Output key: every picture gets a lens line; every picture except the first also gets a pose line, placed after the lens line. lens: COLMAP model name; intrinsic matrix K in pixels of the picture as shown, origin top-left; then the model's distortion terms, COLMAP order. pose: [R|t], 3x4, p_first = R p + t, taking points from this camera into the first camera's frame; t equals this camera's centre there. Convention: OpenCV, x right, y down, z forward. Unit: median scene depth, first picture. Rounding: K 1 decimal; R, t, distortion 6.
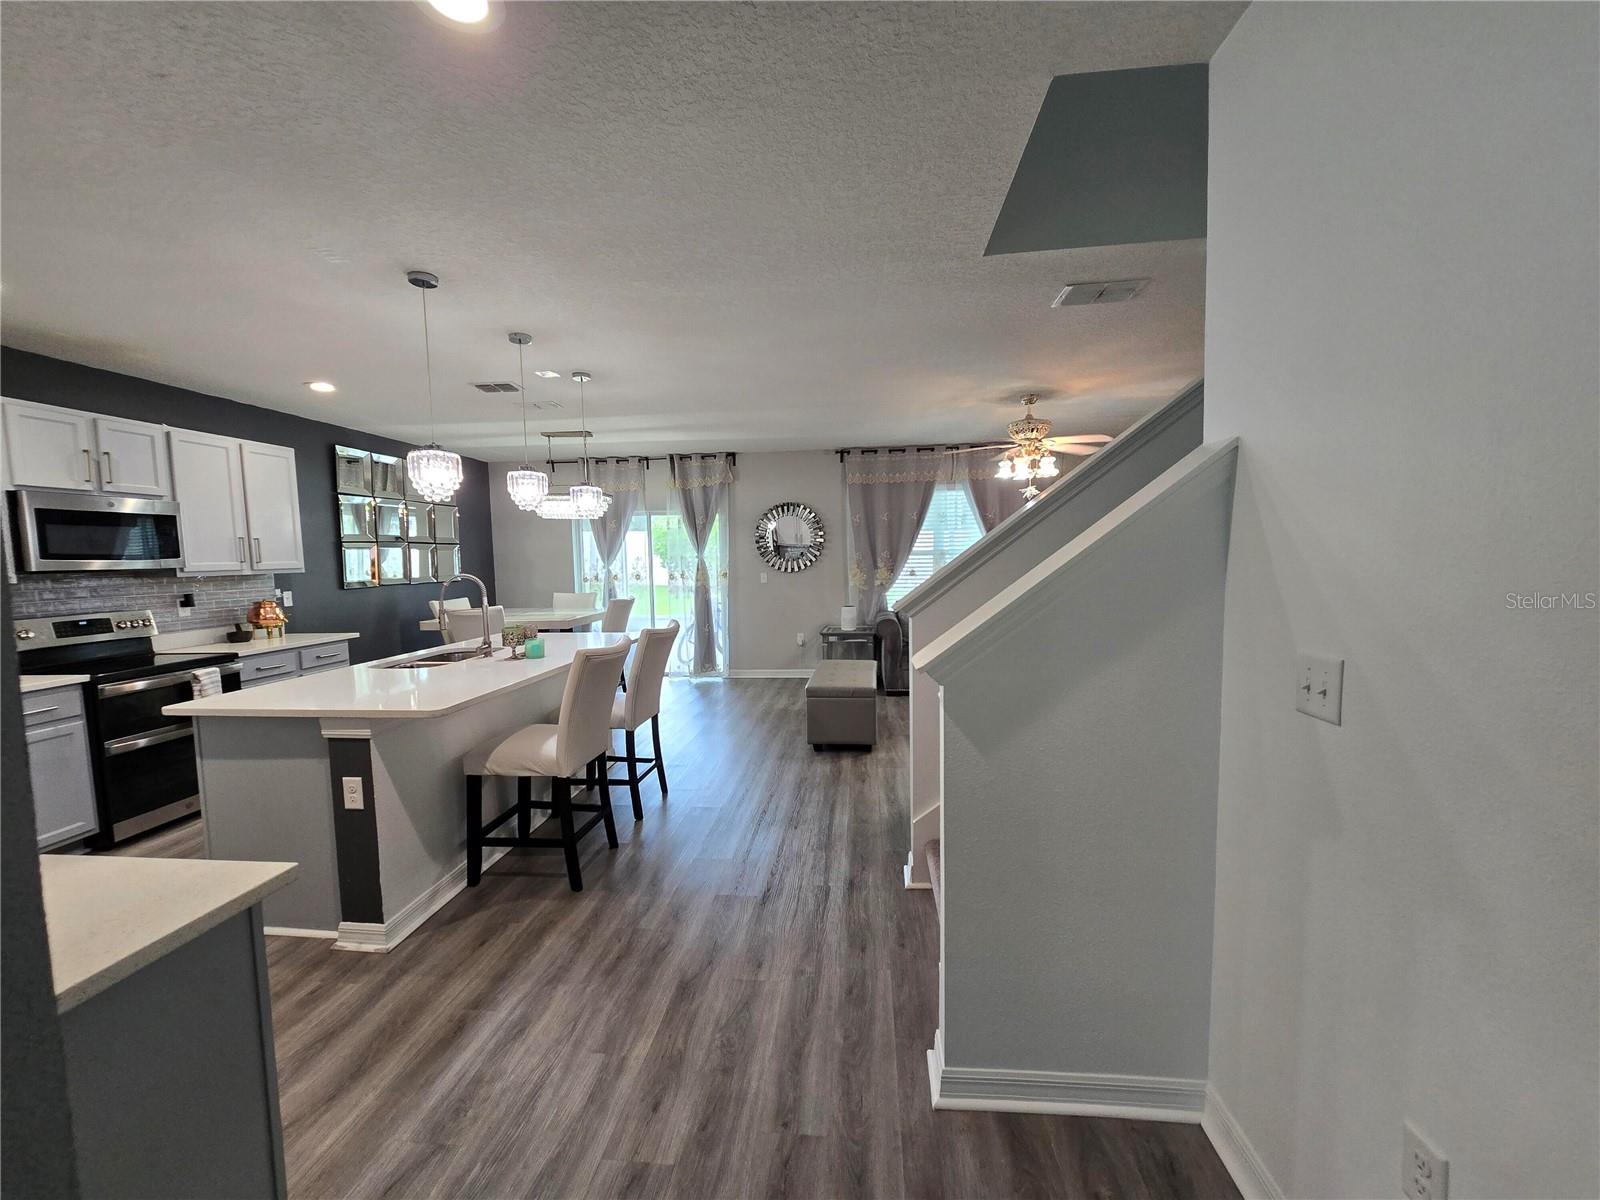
lens RADIAL K [[645.5, 0, 800.0], [0, 645.5, 600.0], [0, 0, 1]] dist [-0.002189, -0.000024]
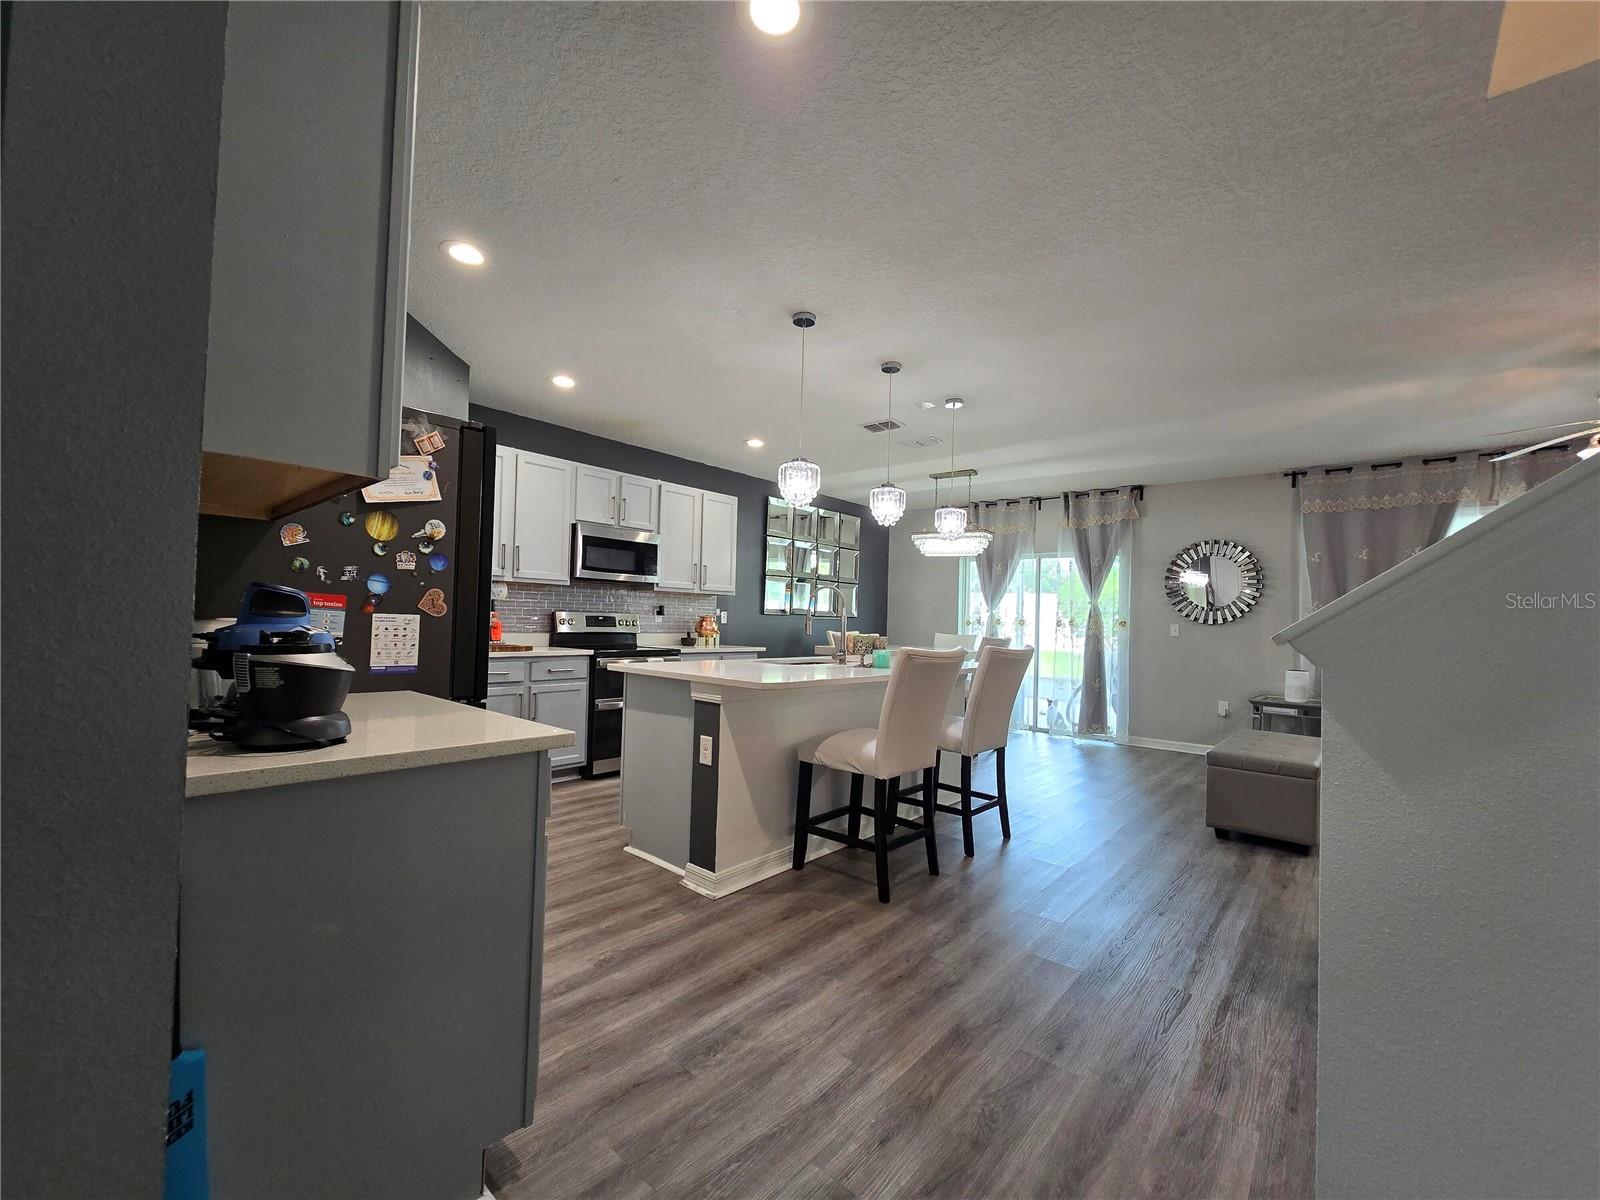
lens RADIAL K [[655.3, 0, 800.0], [0, 655.3, 600.0], [0, 0, 1]] dist [-0.007389, -0.000104]
pose [[0.818534, 0.026013, -0.573868, 0.078228], [-0.083938, 0.993668, -0.074682, 0.075047], [0.568292, 0.109299, 0.815535, 0.078727]]
